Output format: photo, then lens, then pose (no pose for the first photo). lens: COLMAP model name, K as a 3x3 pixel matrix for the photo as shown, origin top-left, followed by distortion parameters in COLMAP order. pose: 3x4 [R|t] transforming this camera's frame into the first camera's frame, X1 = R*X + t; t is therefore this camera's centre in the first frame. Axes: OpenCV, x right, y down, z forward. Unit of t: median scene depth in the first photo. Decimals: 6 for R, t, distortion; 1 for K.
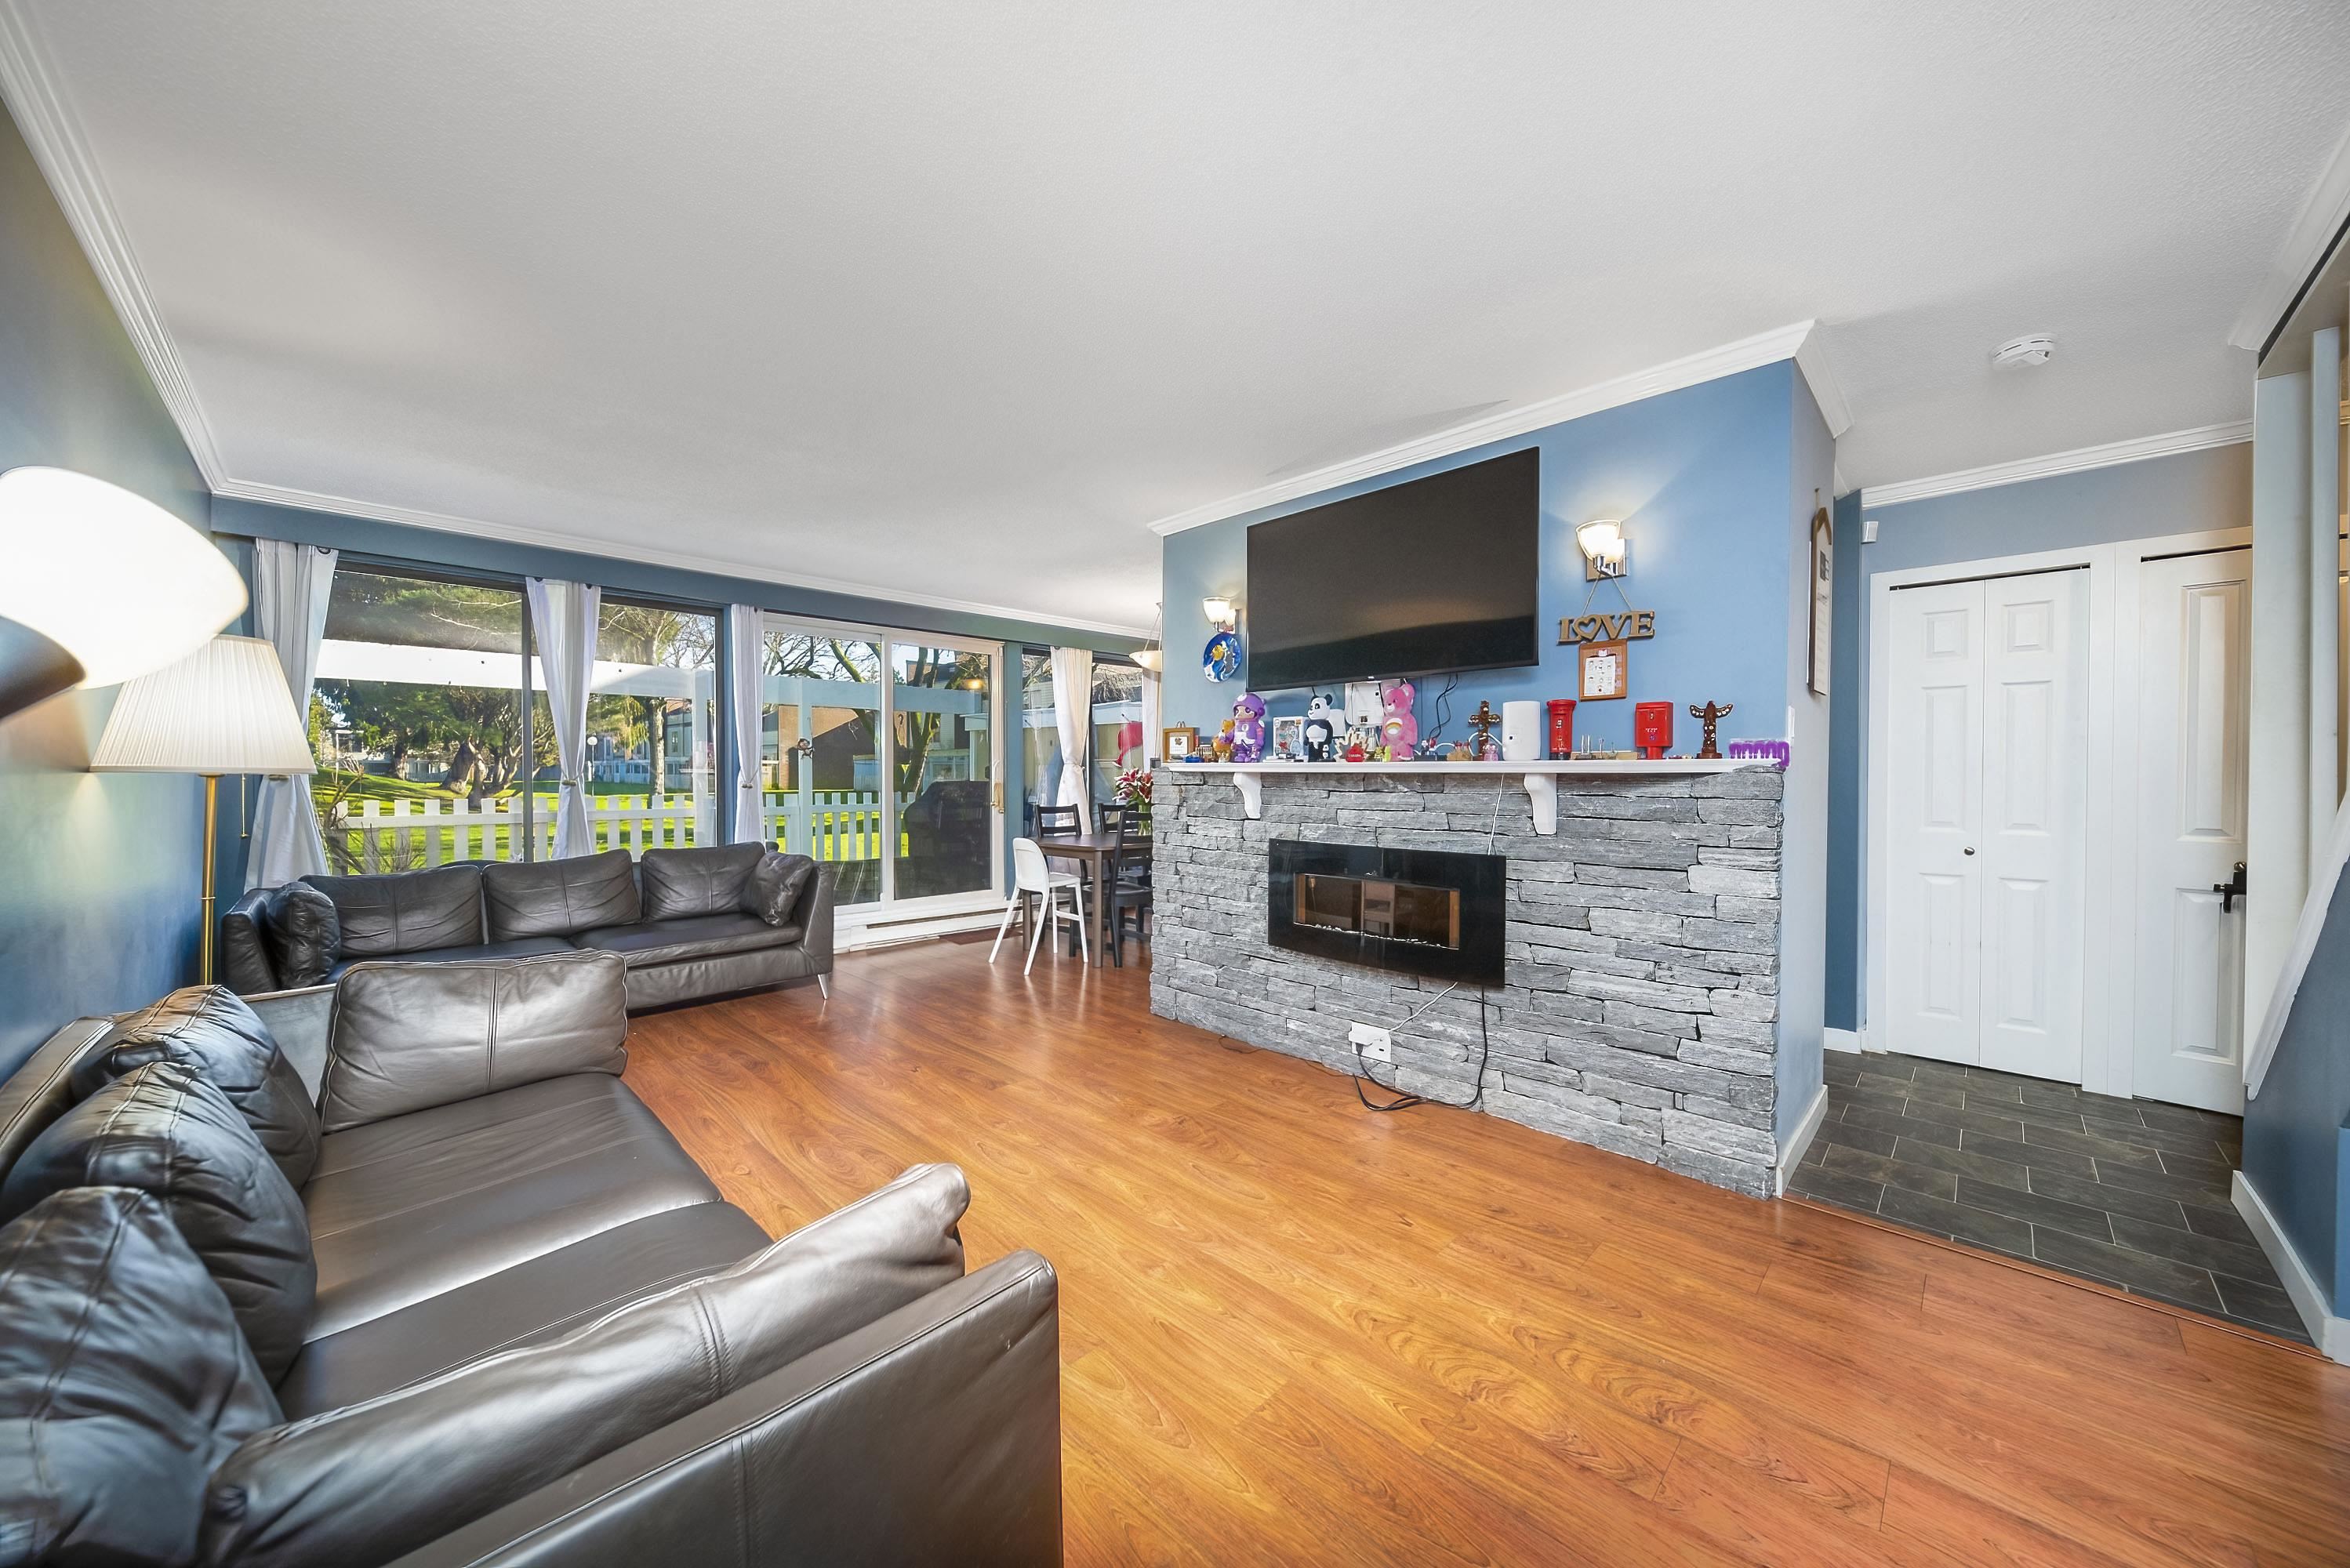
lens RADIAL K [[822.9, 0, 1181.2], [0, 822.9, 784.6], [0, 0, 1]] dist [-0.001401, -0.001502]
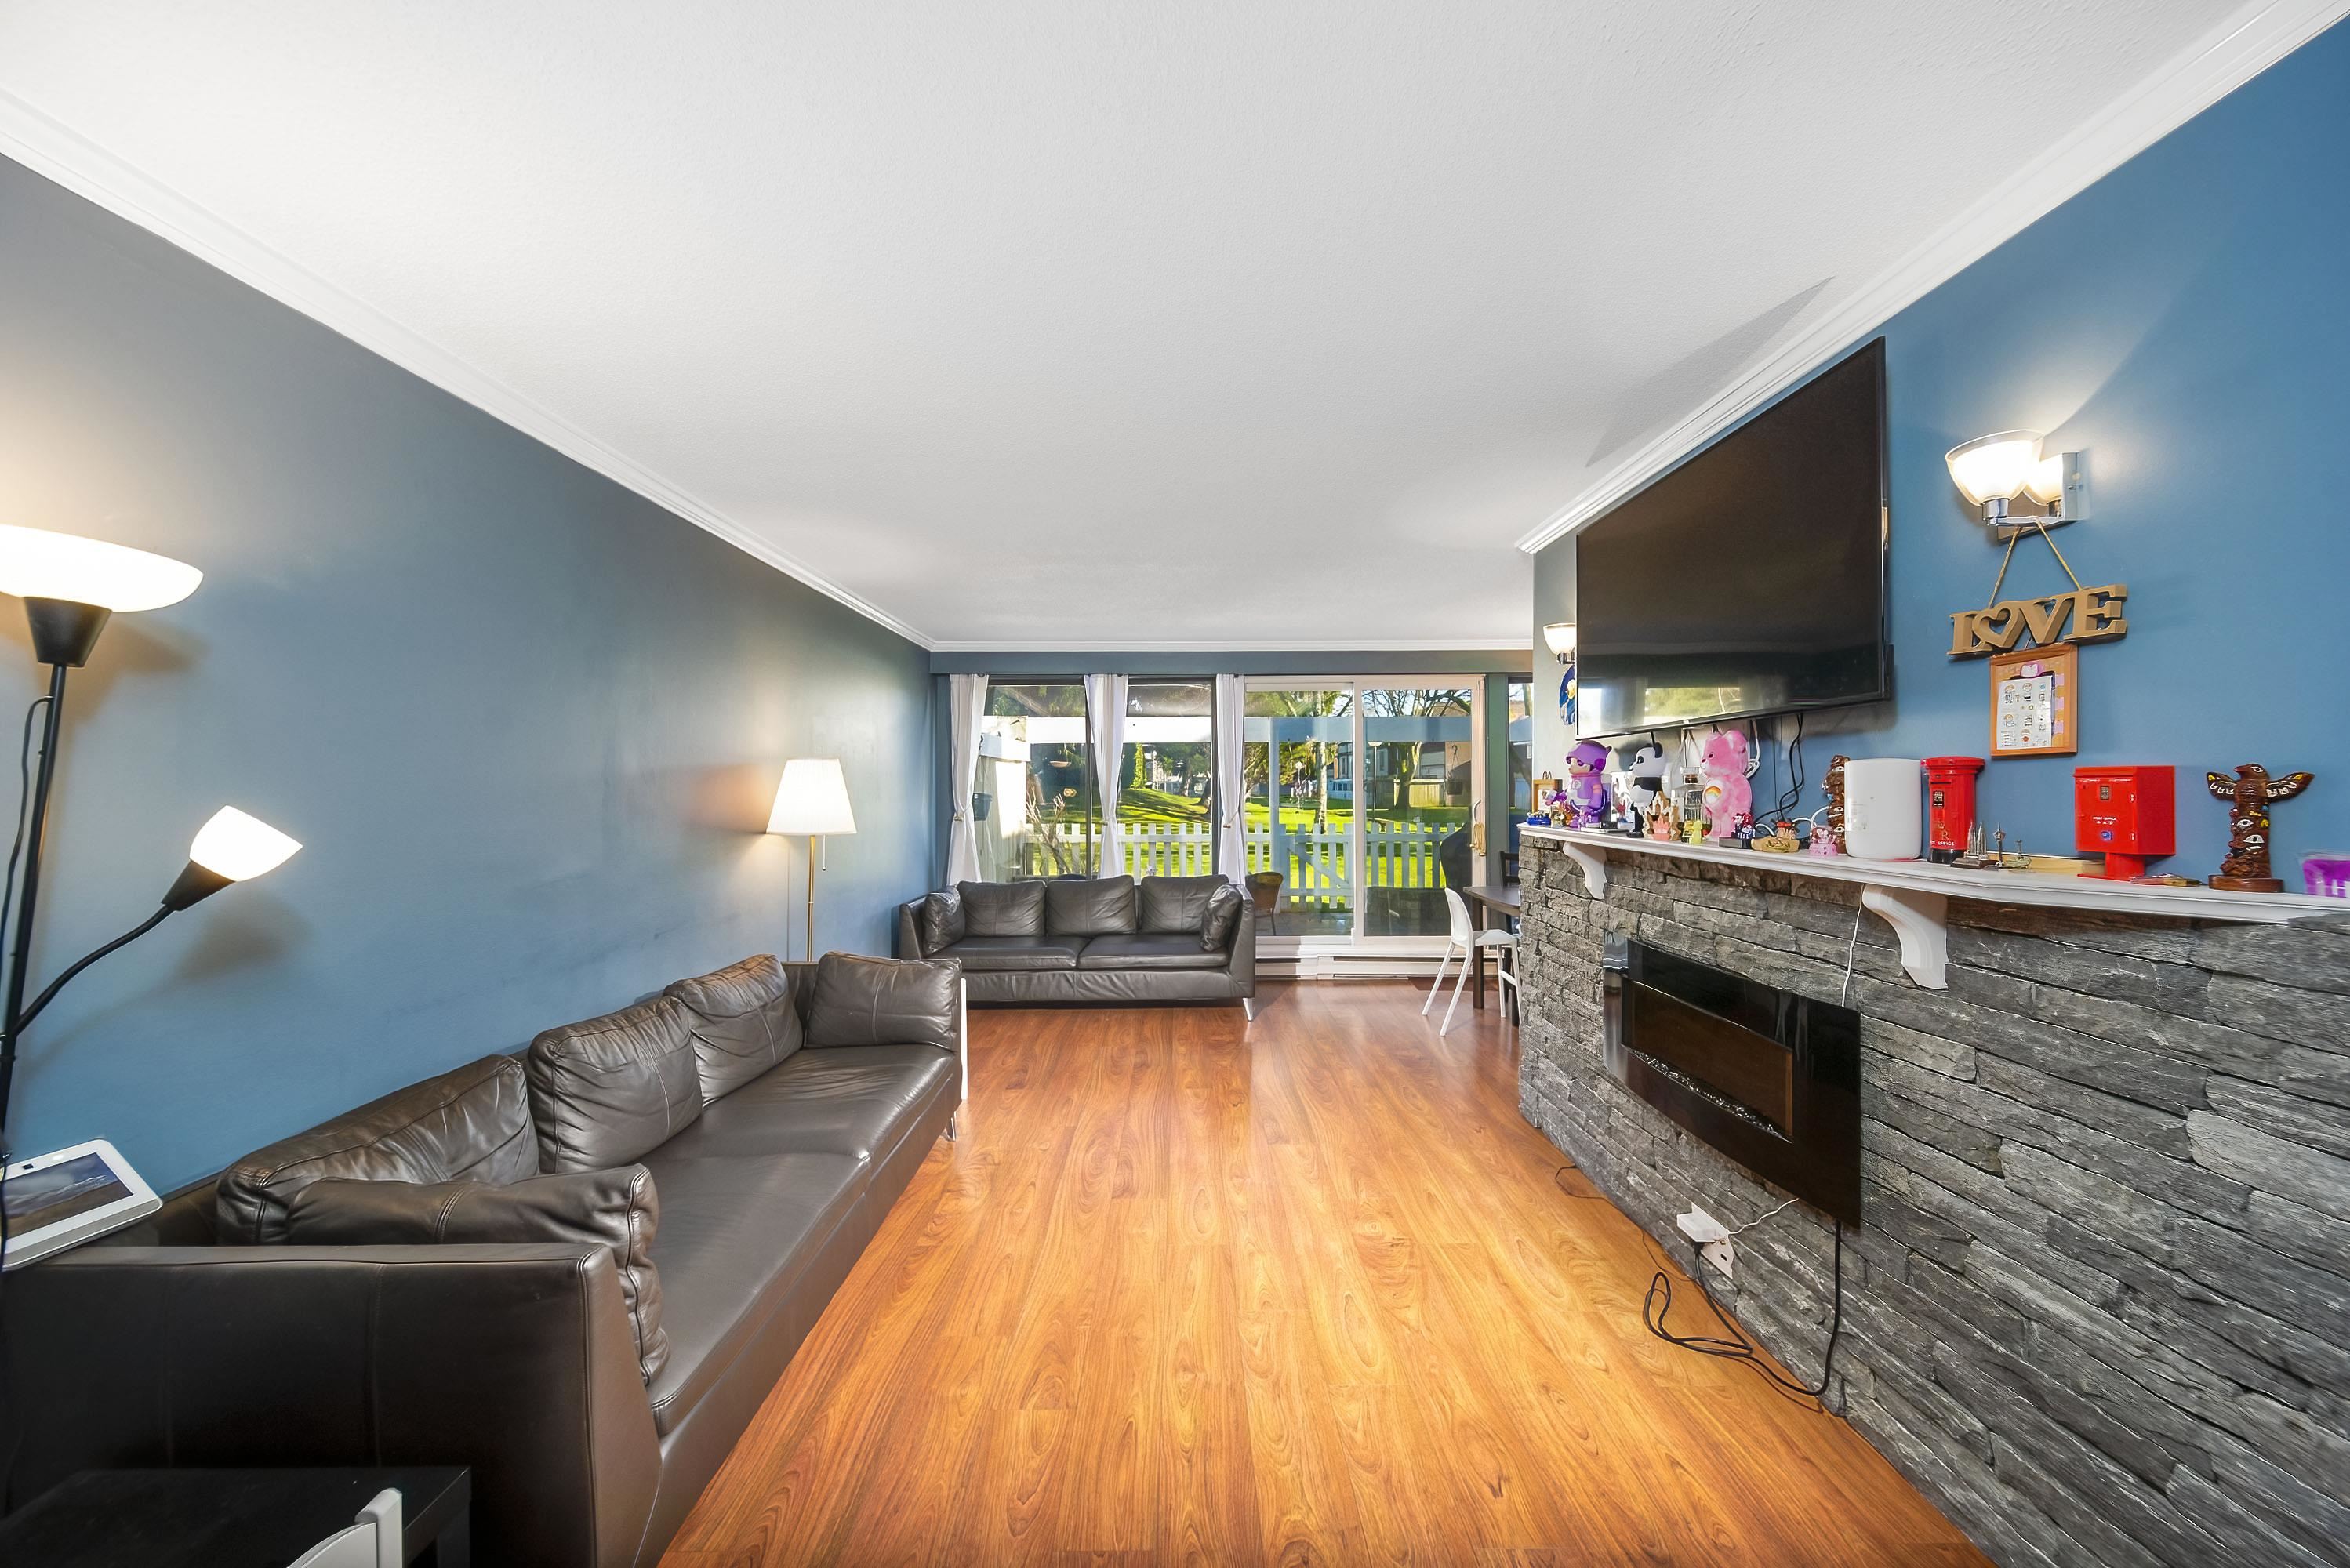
lens RADIAL K [[822.9, 0, 1181.2], [0, 822.9, 784.6], [0, 0, 1]] dist [-0.001401, -0.001502]
pose [[0.703920, -0.006623, -0.710249, 0.416216], [-0.006721, 0.999850, -0.015985, -0.060068], [0.710248, 0.016025, 0.703769, 0.185041]]
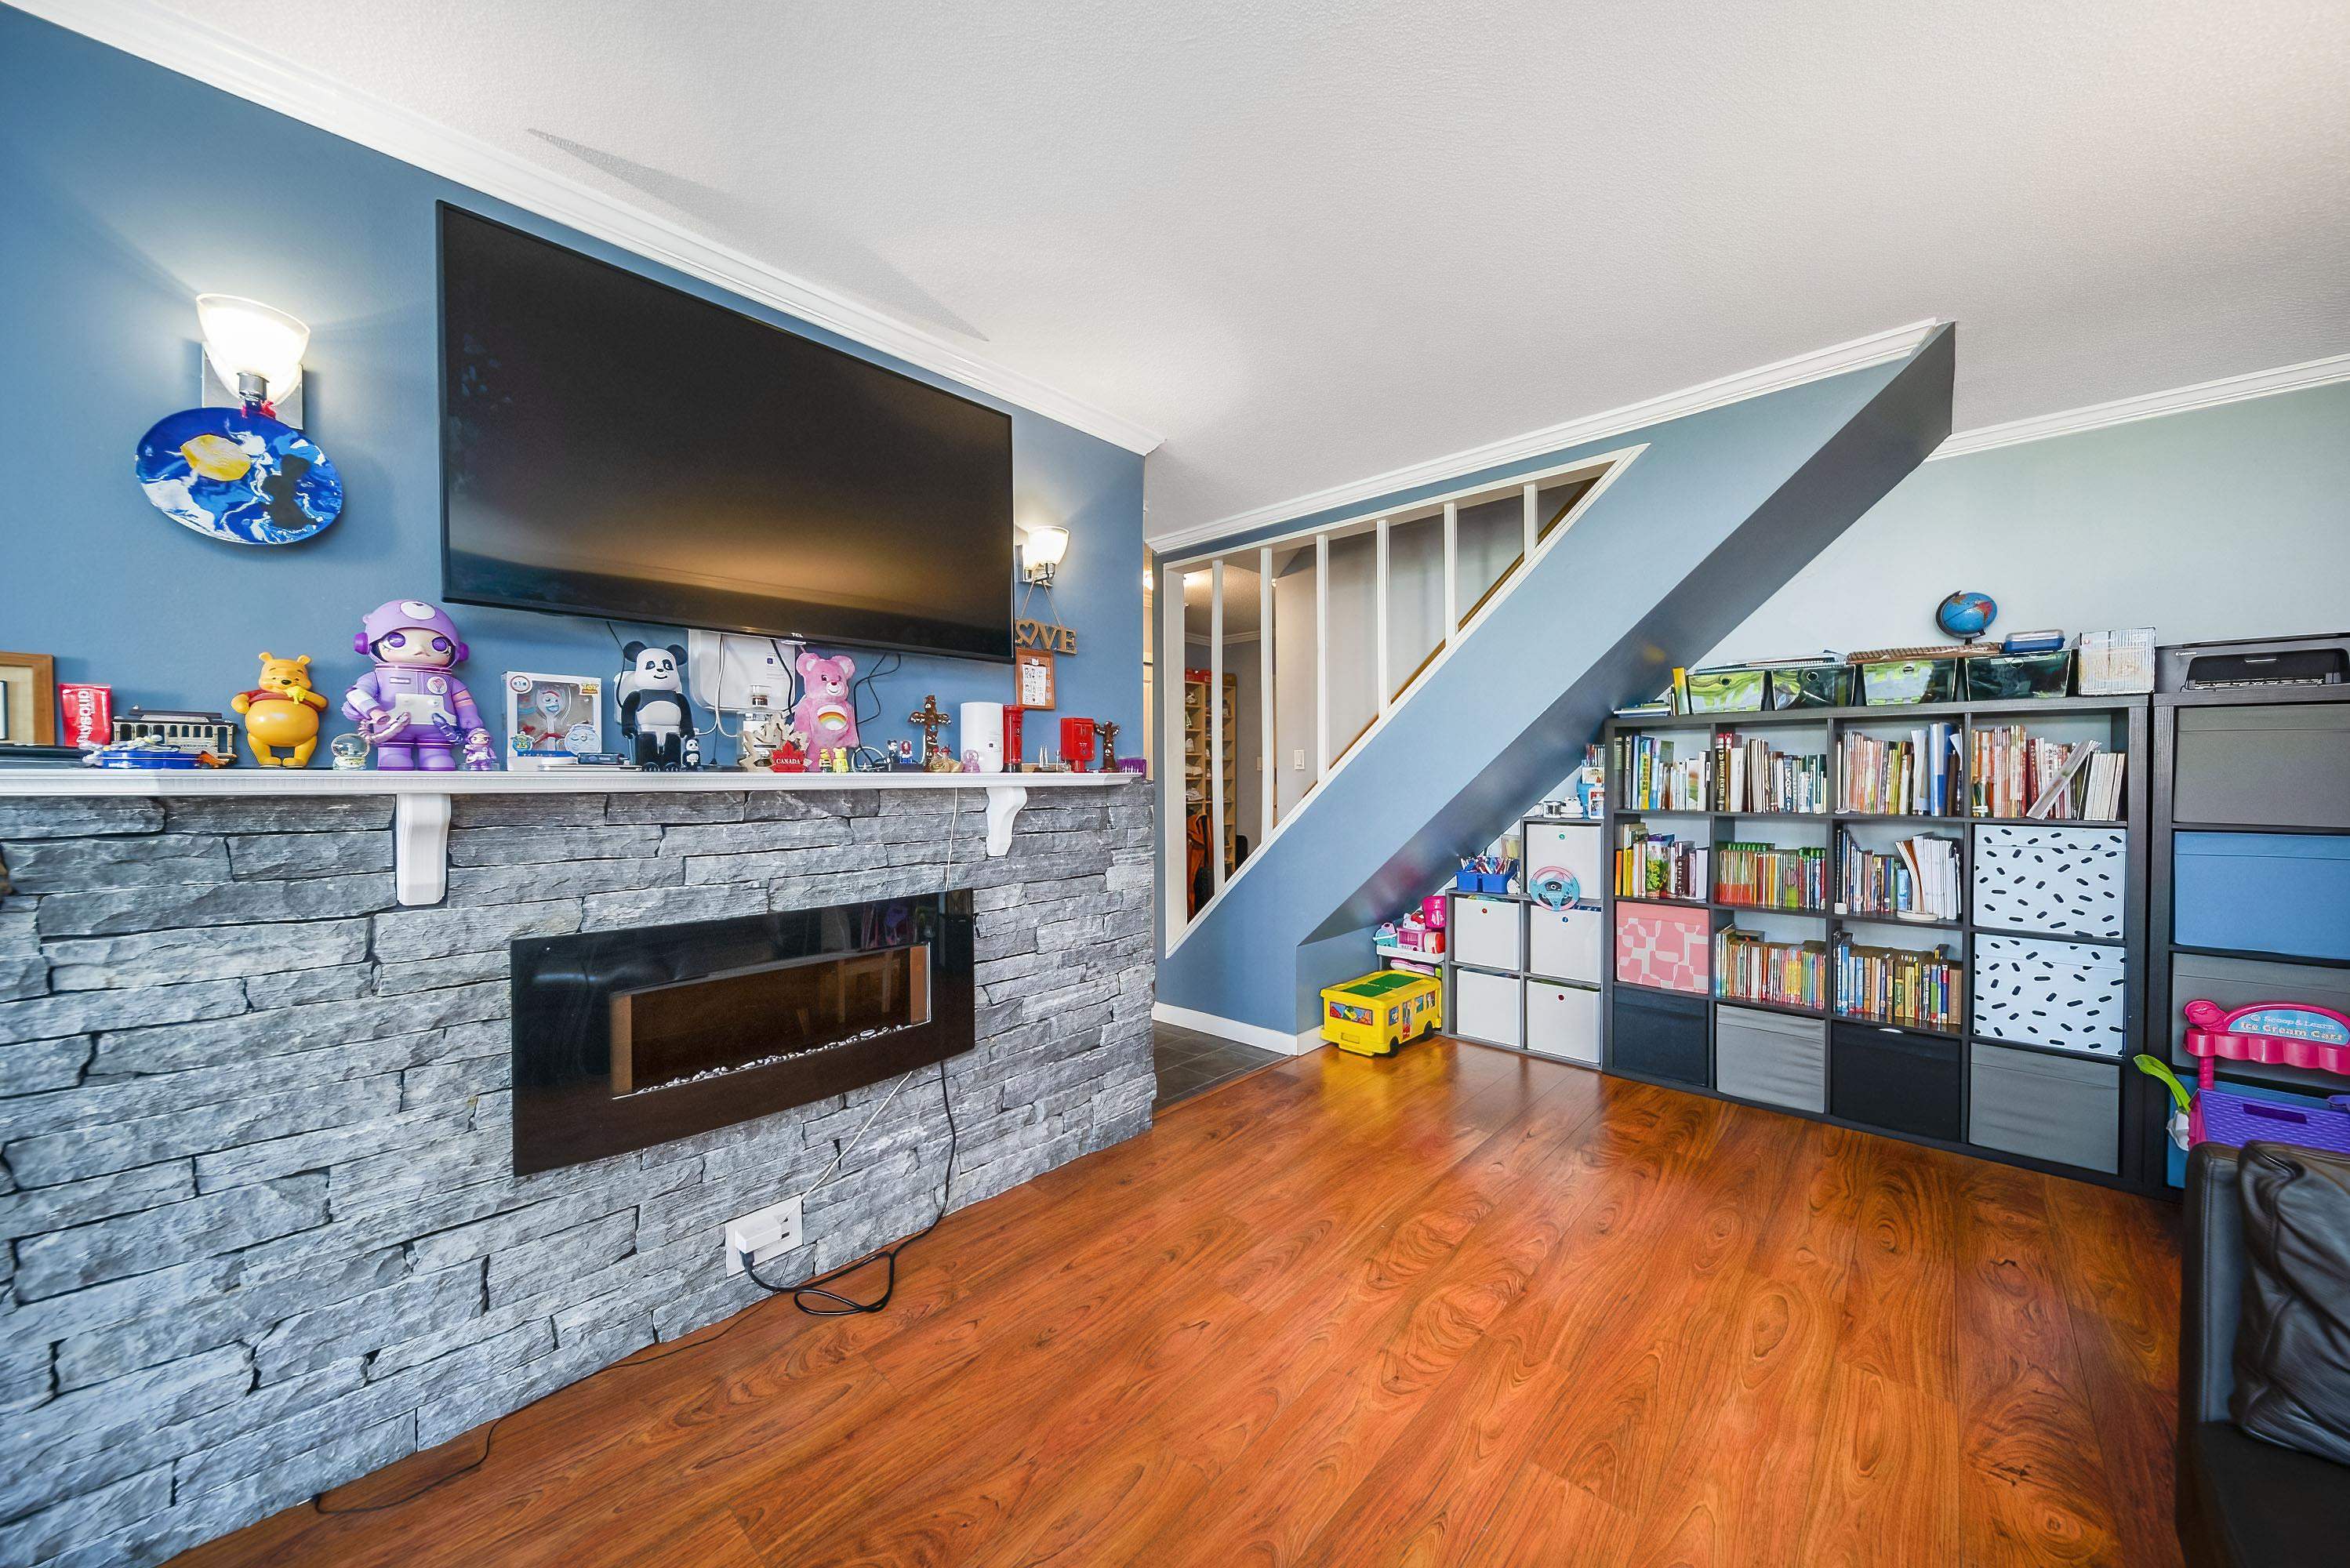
lens RADIAL K [[822.9, 0, 1181.2], [0, 822.9, 784.6], [0, 0, 1]] dist [-0.001401, -0.001502]
pose [[-0.032863, -0.009201, 0.999418, -0.384188], [0.020359, 0.999744, 0.009874, -0.017999], [-0.999252, 0.020671, -0.032667, 0.715050]]
